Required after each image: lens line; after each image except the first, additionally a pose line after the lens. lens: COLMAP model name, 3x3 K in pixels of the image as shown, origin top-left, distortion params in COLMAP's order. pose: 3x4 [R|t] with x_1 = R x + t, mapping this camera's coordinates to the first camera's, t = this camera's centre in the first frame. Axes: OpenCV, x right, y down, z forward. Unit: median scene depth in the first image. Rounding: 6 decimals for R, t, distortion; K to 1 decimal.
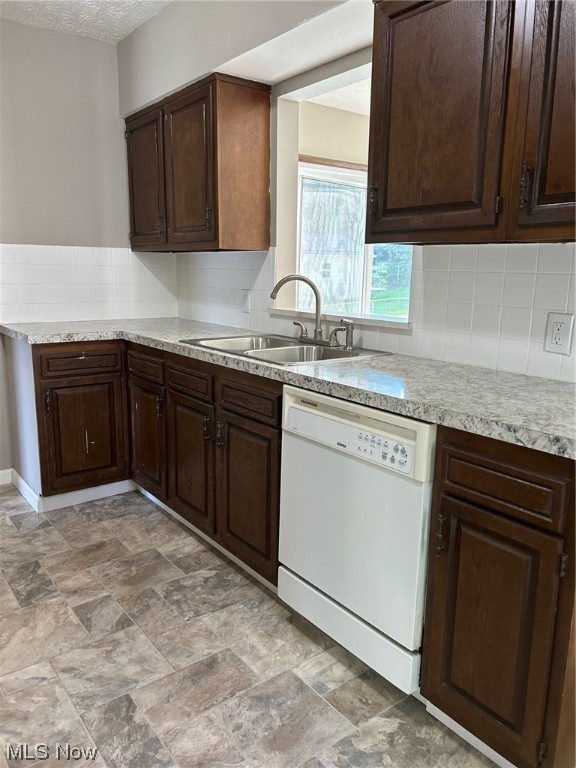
lens RADIAL K [[582.8, 0, 288.0], [0, 582.8, 384.0], [0, 0, 1]] dist [0.015086, 0.004943]
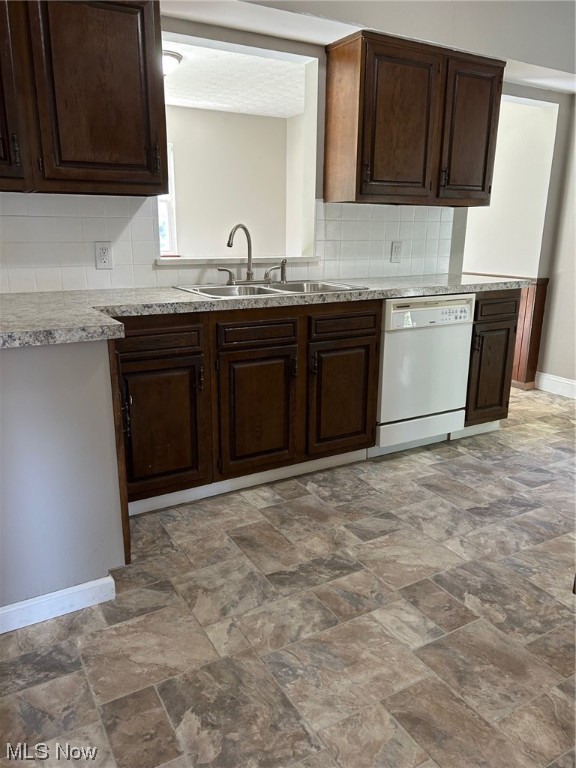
lens RADIAL K [[574.9, 0, 288.0], [0, 574.9, 384.0], [0, 0, 1]] dist [0.060616, -0.001155]
pose [[0.123707, -0.273045, 0.954014, -1.372279], [0.187977, 0.950440, 0.247647, -0.189129], [-0.974352, 0.148697, 0.168902, 0.950938]]
